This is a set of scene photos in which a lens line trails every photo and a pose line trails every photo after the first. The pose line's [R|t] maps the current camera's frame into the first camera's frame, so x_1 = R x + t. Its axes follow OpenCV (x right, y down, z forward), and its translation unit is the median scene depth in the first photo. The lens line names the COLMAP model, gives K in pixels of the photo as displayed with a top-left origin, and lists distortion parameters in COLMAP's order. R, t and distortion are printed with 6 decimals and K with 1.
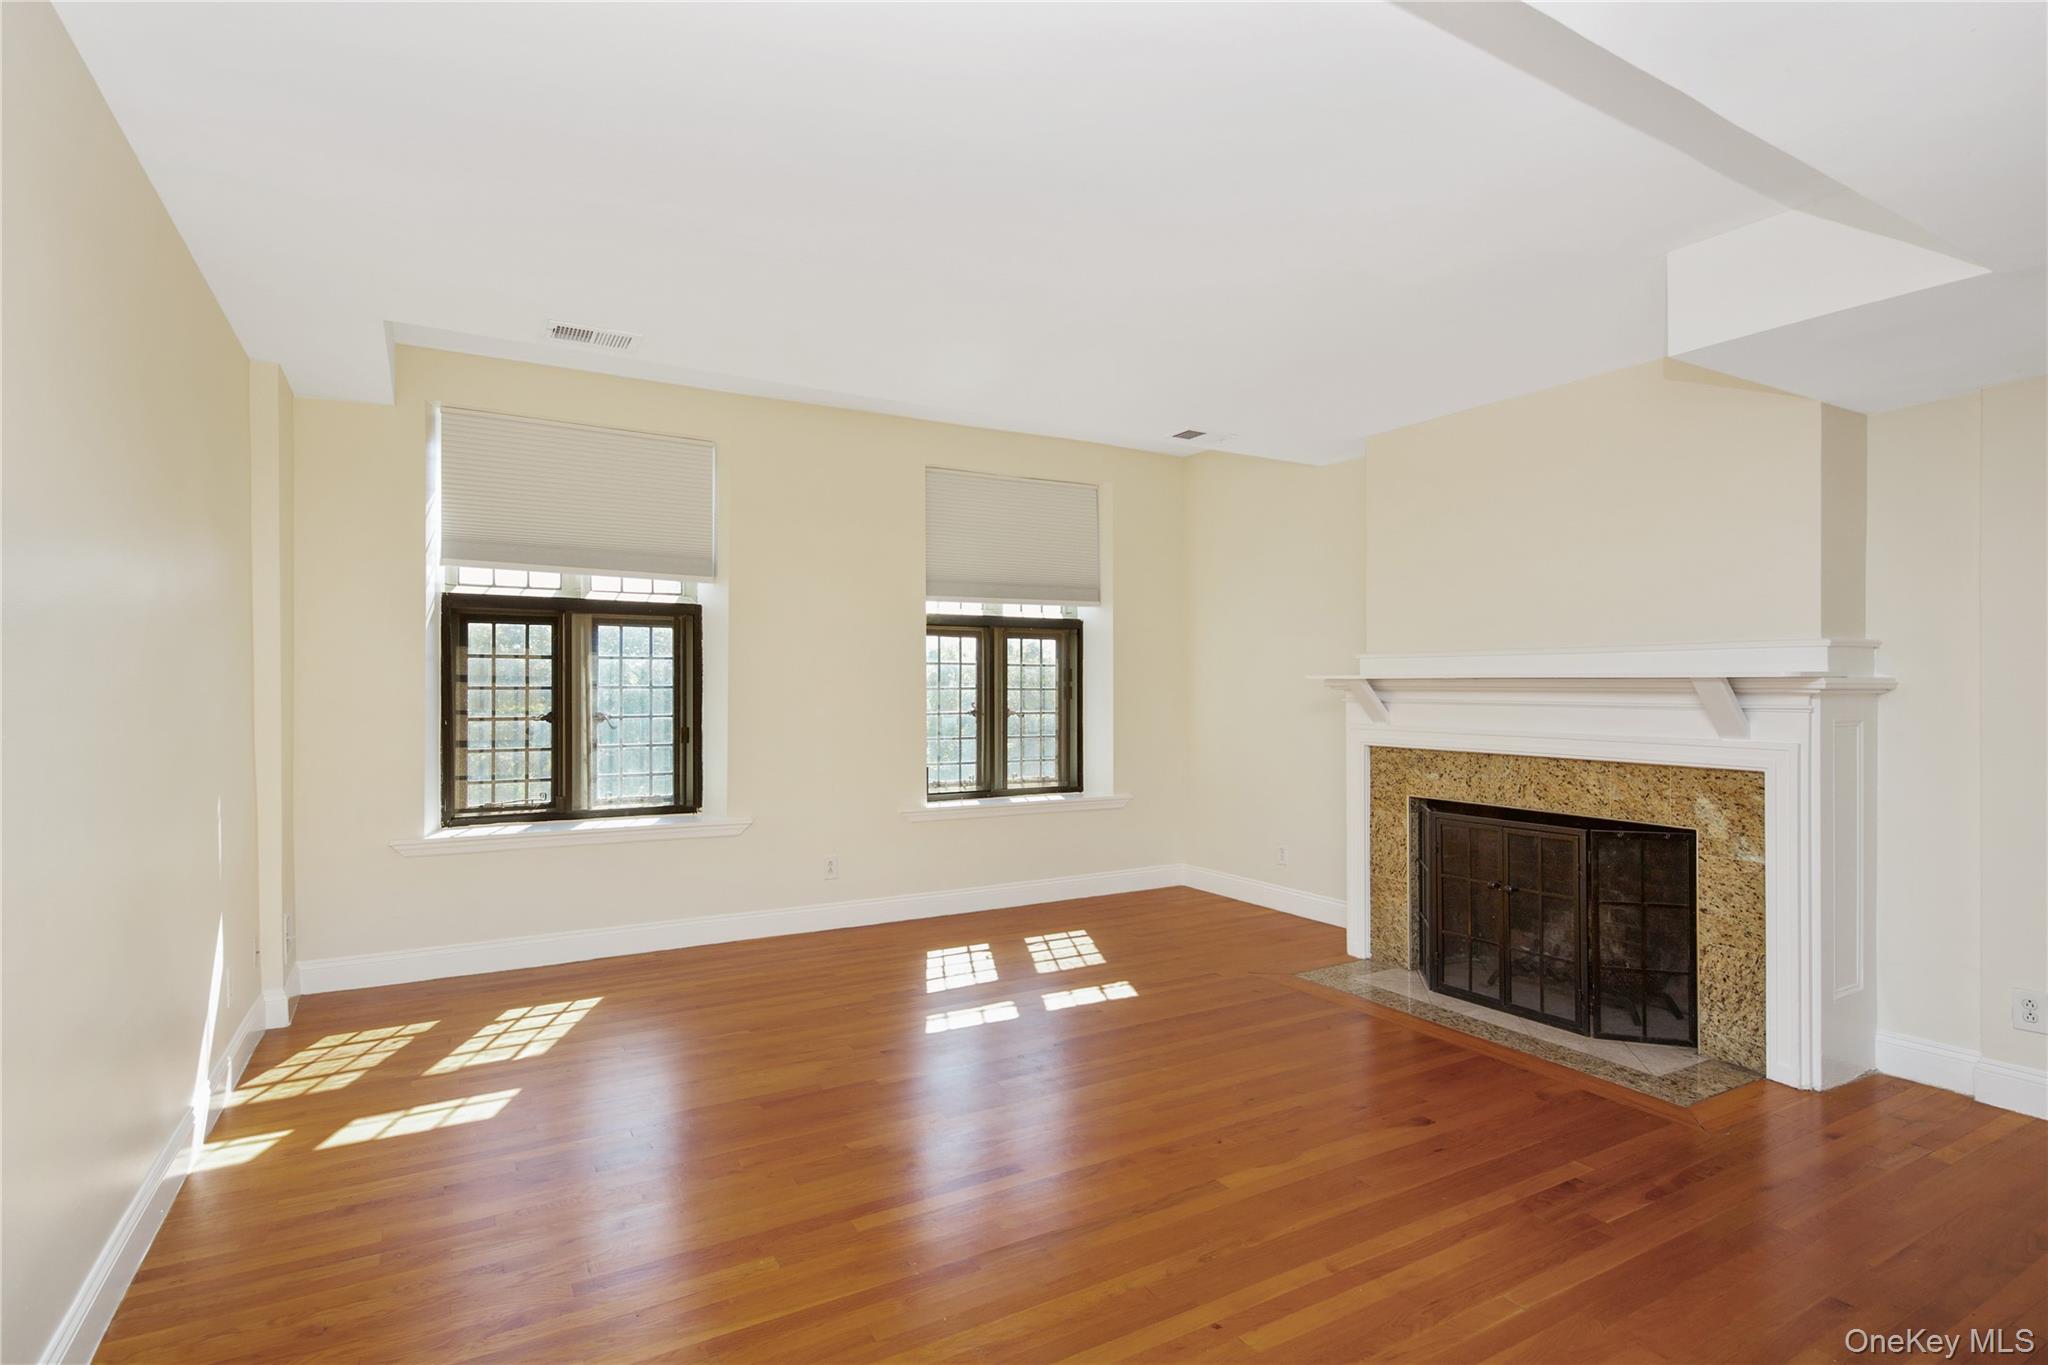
lens RADIAL K [[1030.8, 0, 1024.0], [0, 1030.8, 682.5], [0, 0, 1]] dist [0.012141, -0.000281]
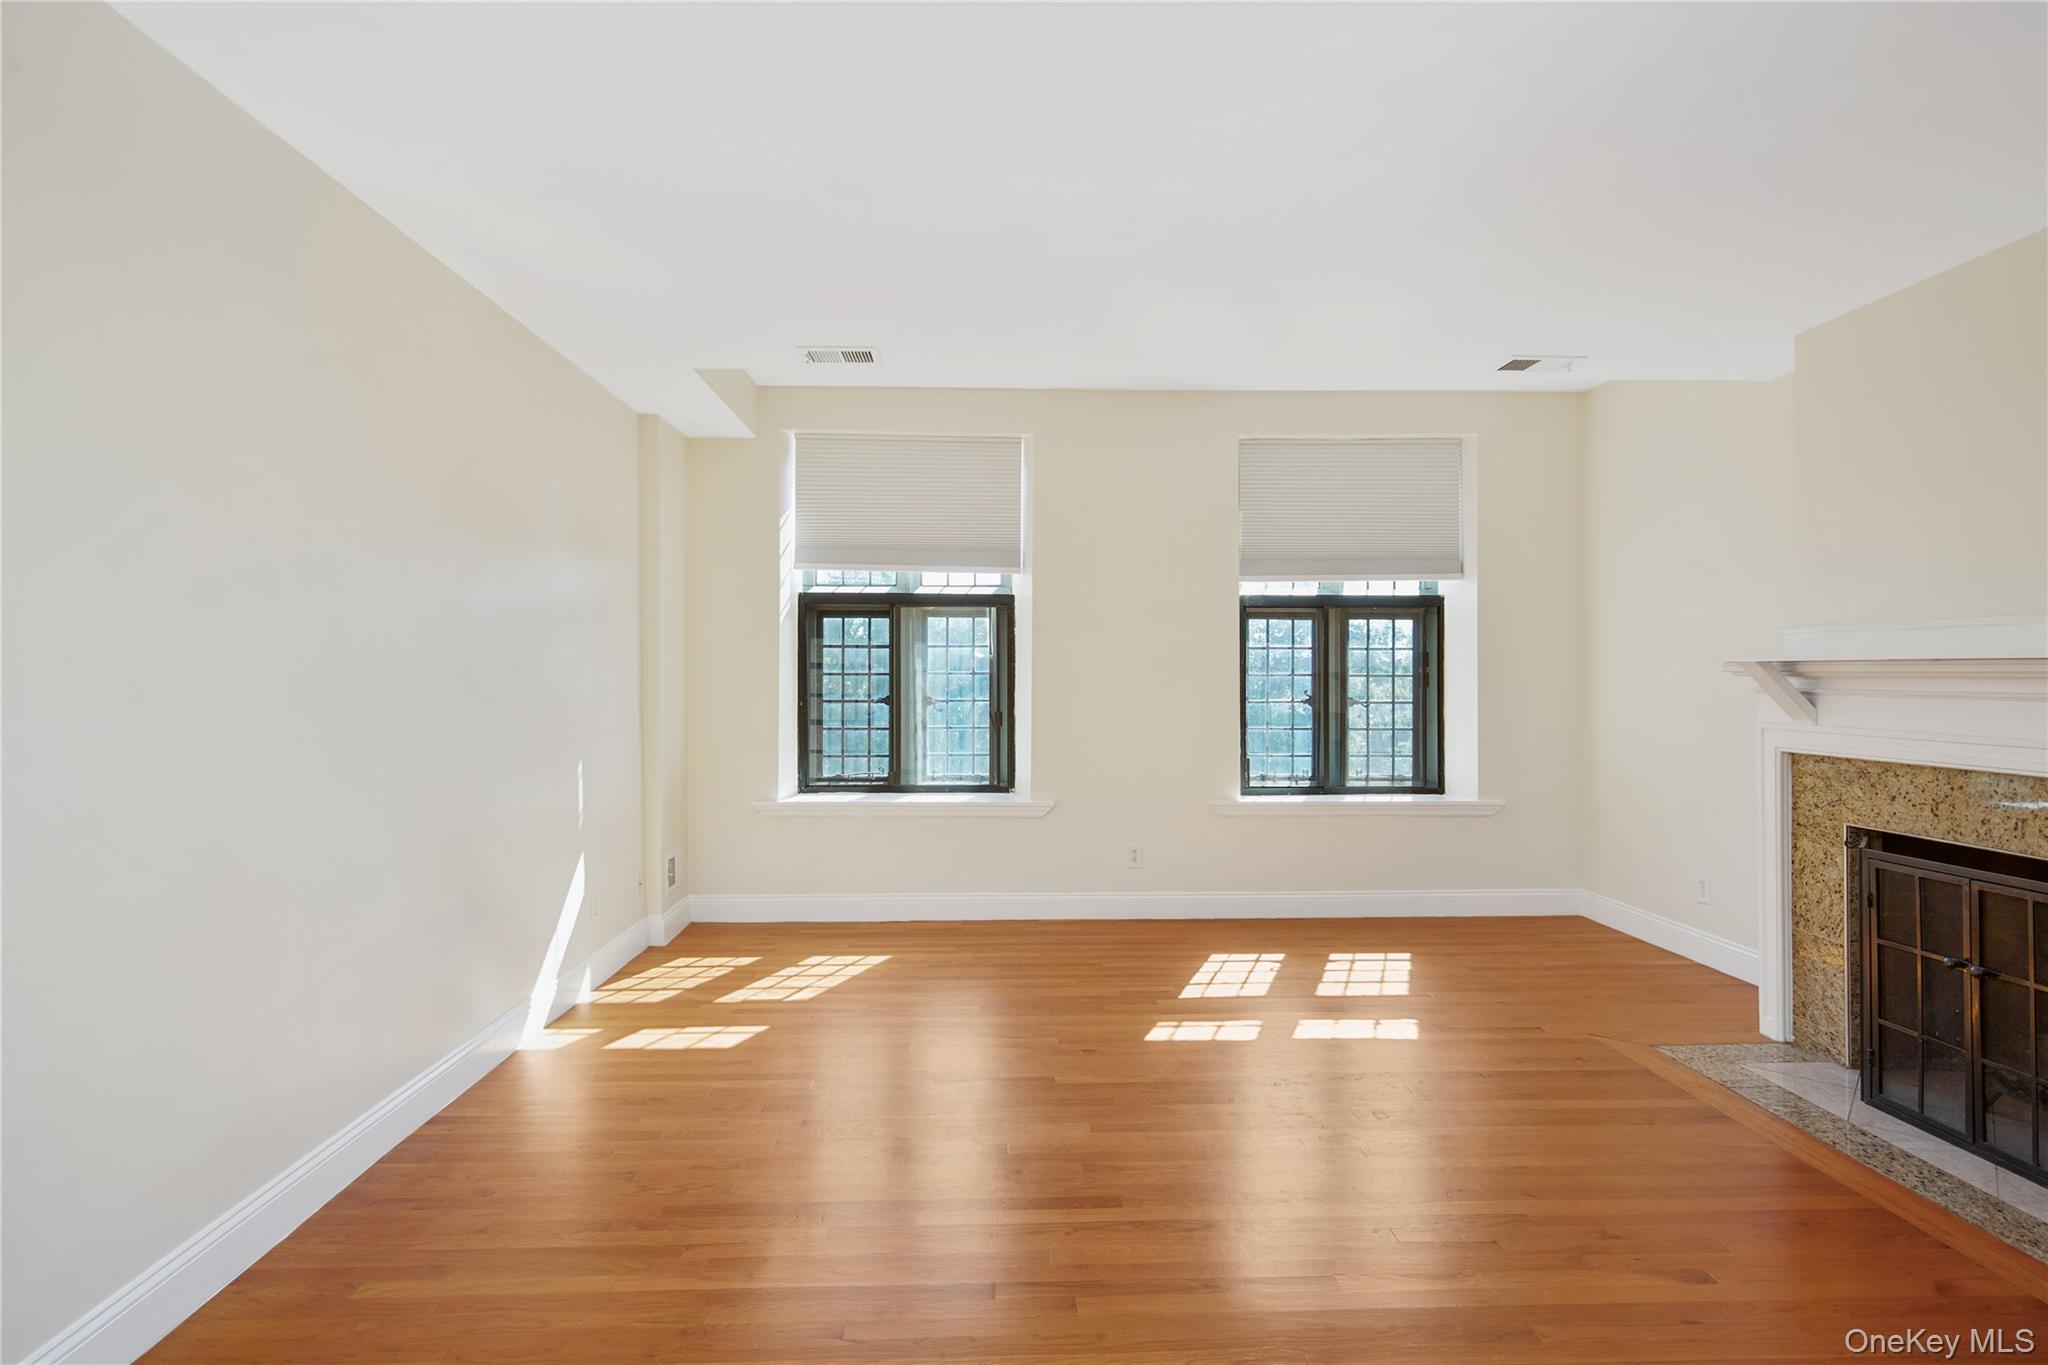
lens RADIAL K [[1015.9, 0, 1024.0], [0, 1015.9, 682.5], [0, 0, 1]] dist [0.019540, -0.014830]
pose [[0.880242, 0.003287, -0.474514, 0.199119], [0.002788, 0.999923, 0.012099, 0.001458], [0.474517, -0.011974, 0.880165, 0.105633]]
